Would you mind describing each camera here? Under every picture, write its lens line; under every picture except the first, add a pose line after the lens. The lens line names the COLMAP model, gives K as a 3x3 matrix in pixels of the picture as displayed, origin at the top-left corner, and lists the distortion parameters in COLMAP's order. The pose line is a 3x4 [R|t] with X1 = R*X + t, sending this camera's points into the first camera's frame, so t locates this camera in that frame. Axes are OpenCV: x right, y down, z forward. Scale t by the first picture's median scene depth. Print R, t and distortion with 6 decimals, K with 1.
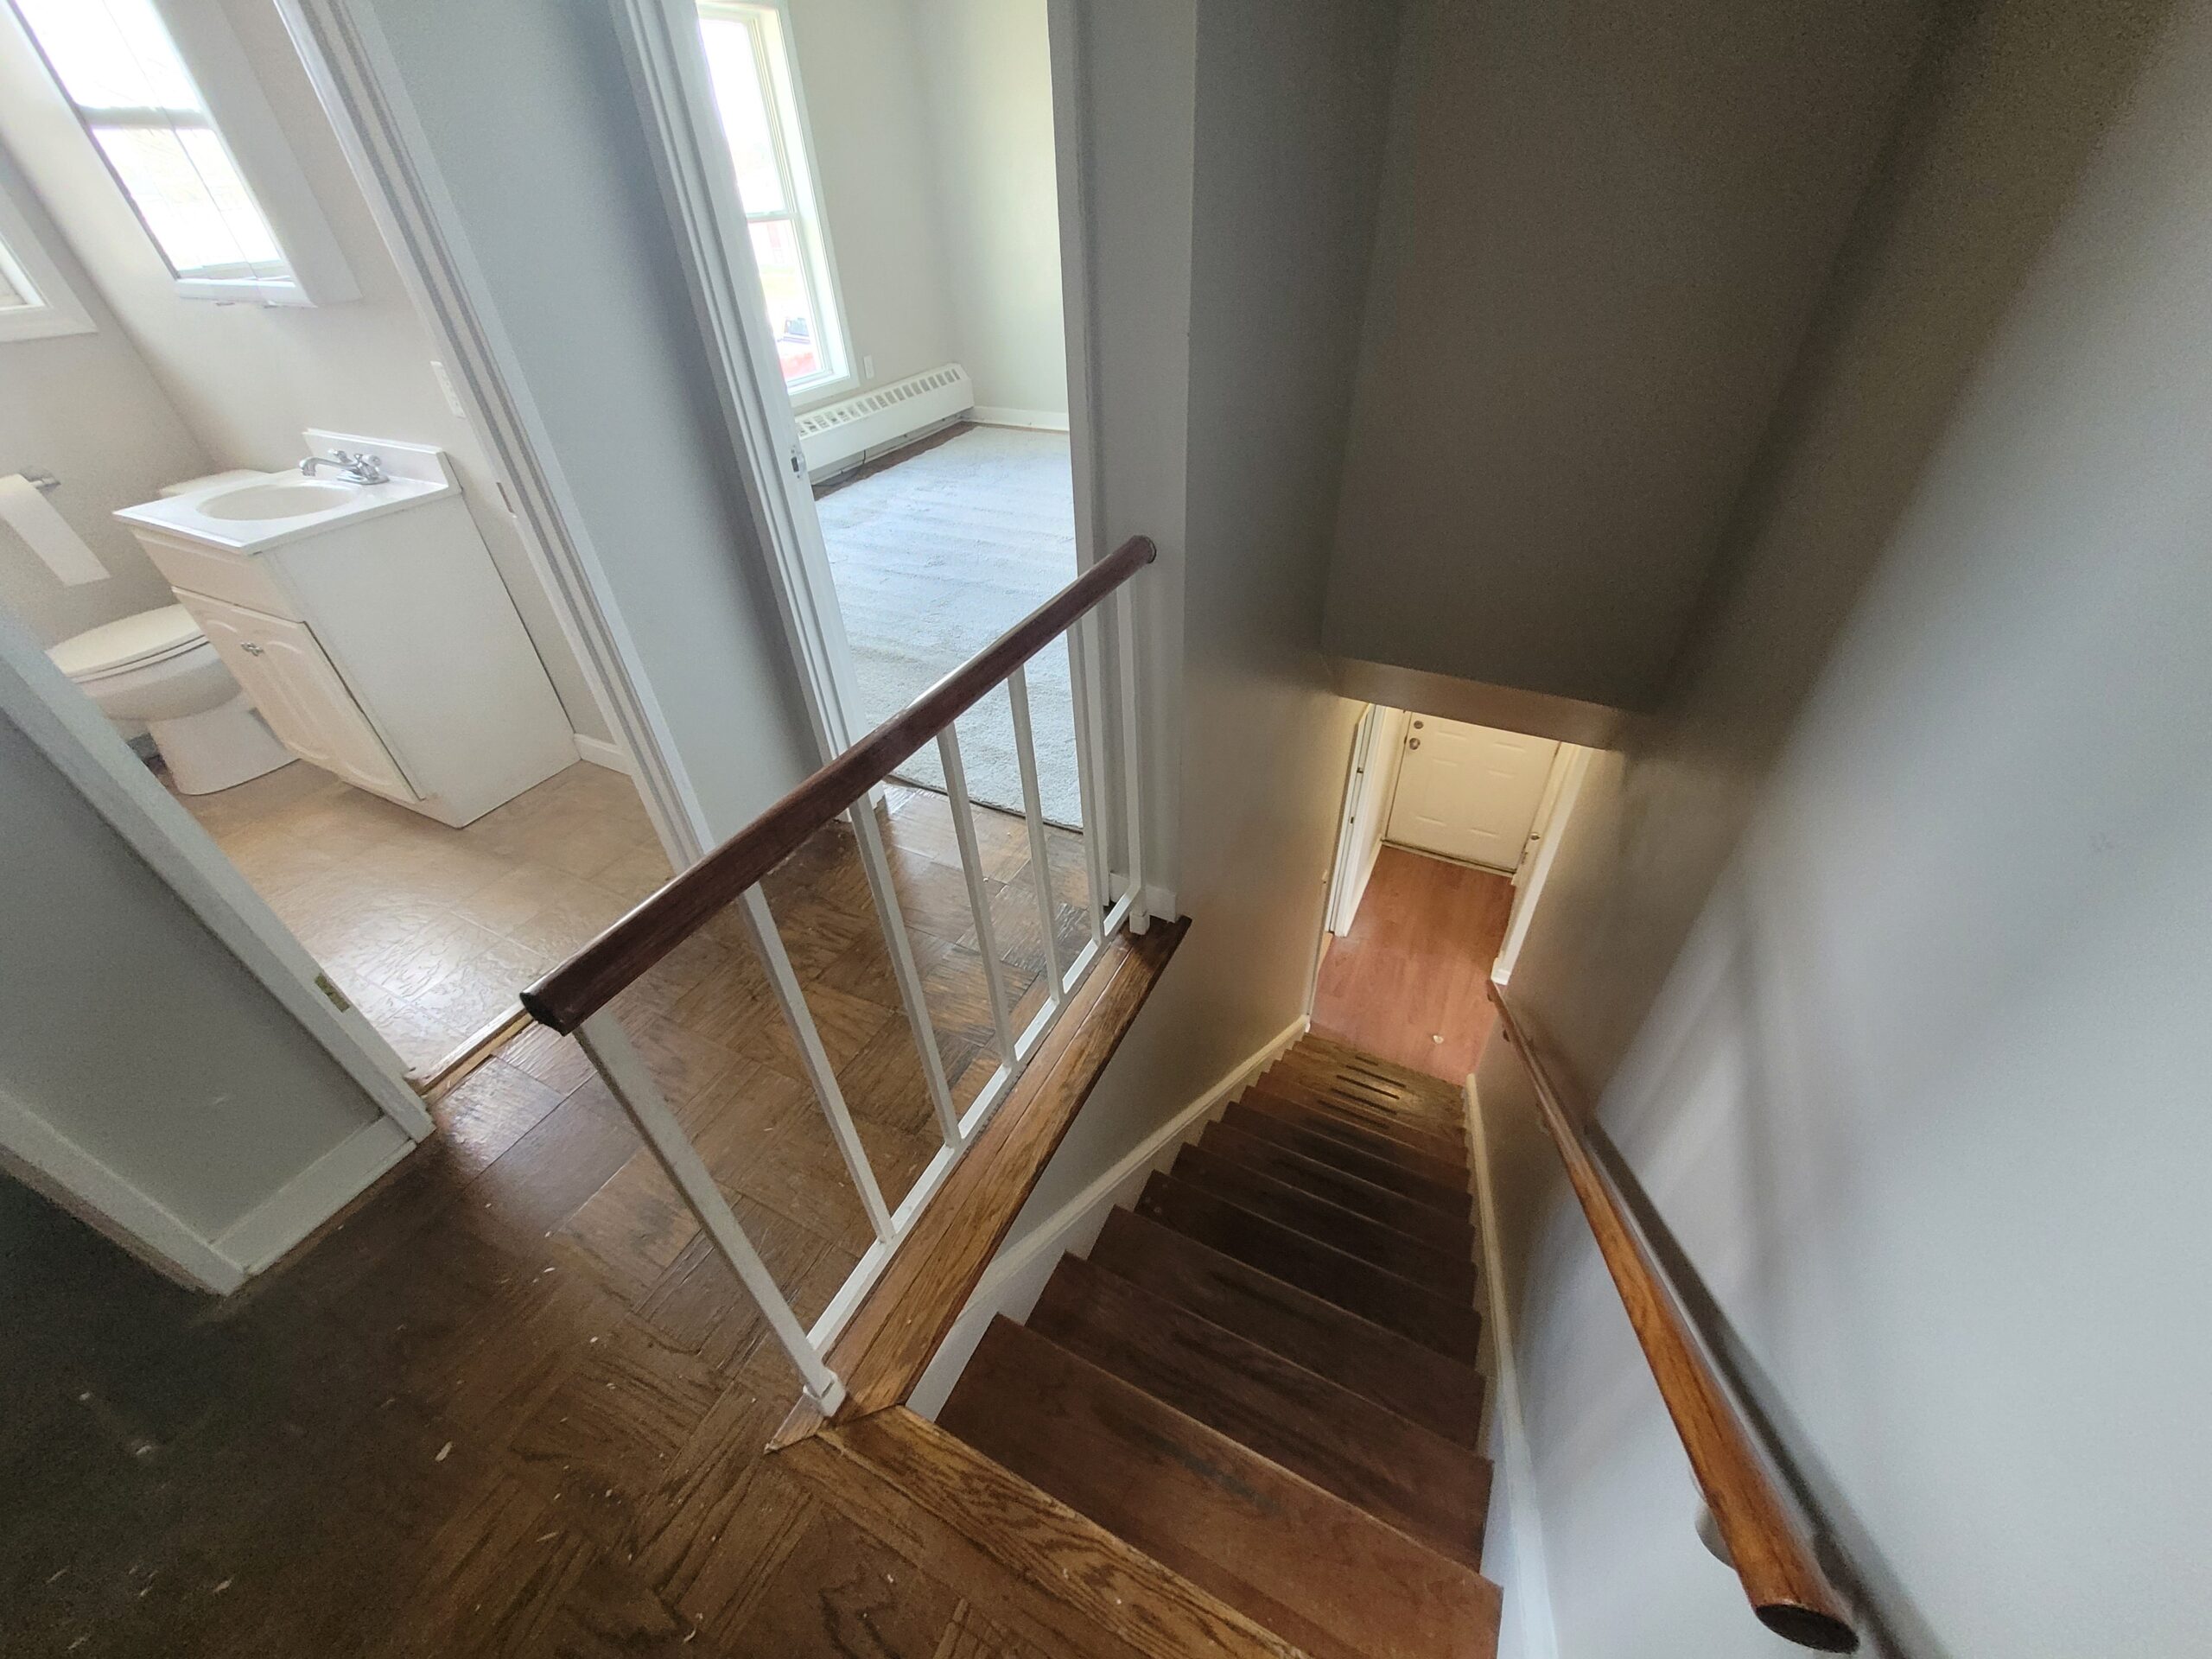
lens RADIAL K [[873.1, 0, 1106.0], [0, 873.1, 829.5], [0, 0, 1]] dist [-0.000617, 0.000023]
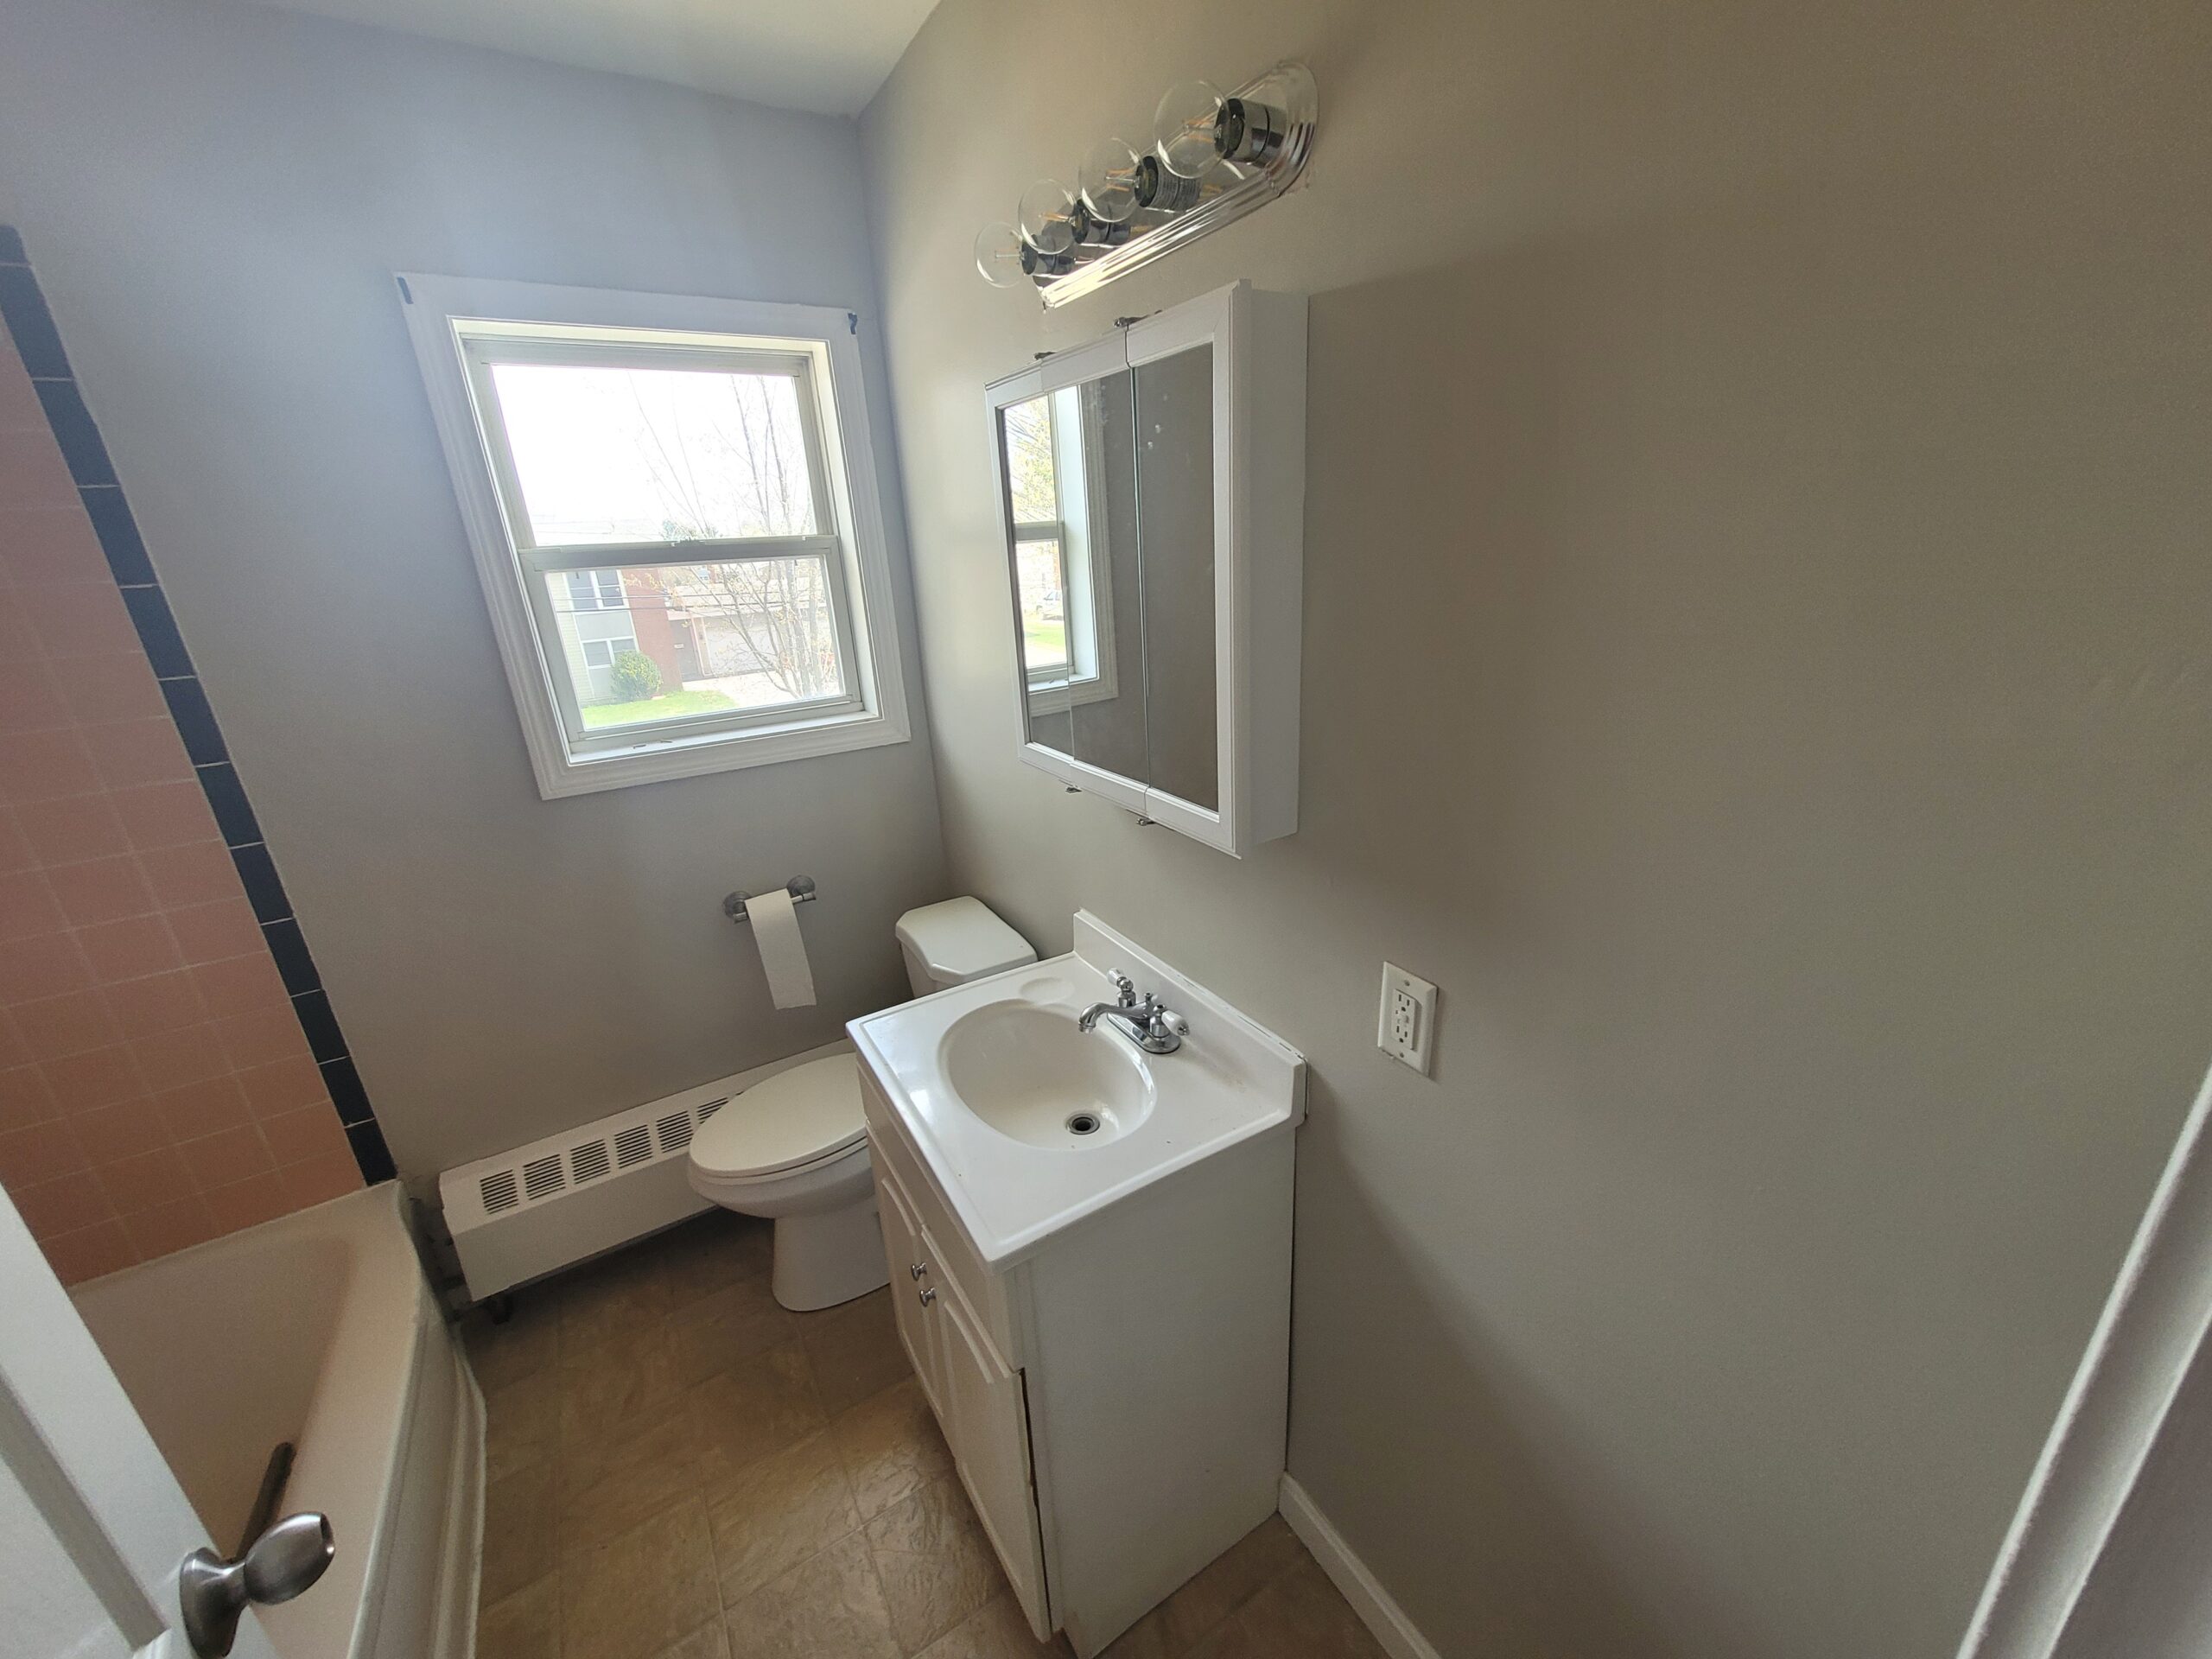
lens RADIAL K [[873.1, 0, 1106.0], [0, 873.1, 829.5], [0, 0, 1]] dist [-0.000617, 0.000023]
pose [[0.854387, 0.166265, -0.492319, -0.593460], [-0.306299, 0.926479, -0.218672, -0.393023], [0.419766, 0.337628, 0.842499, 0.411440]]
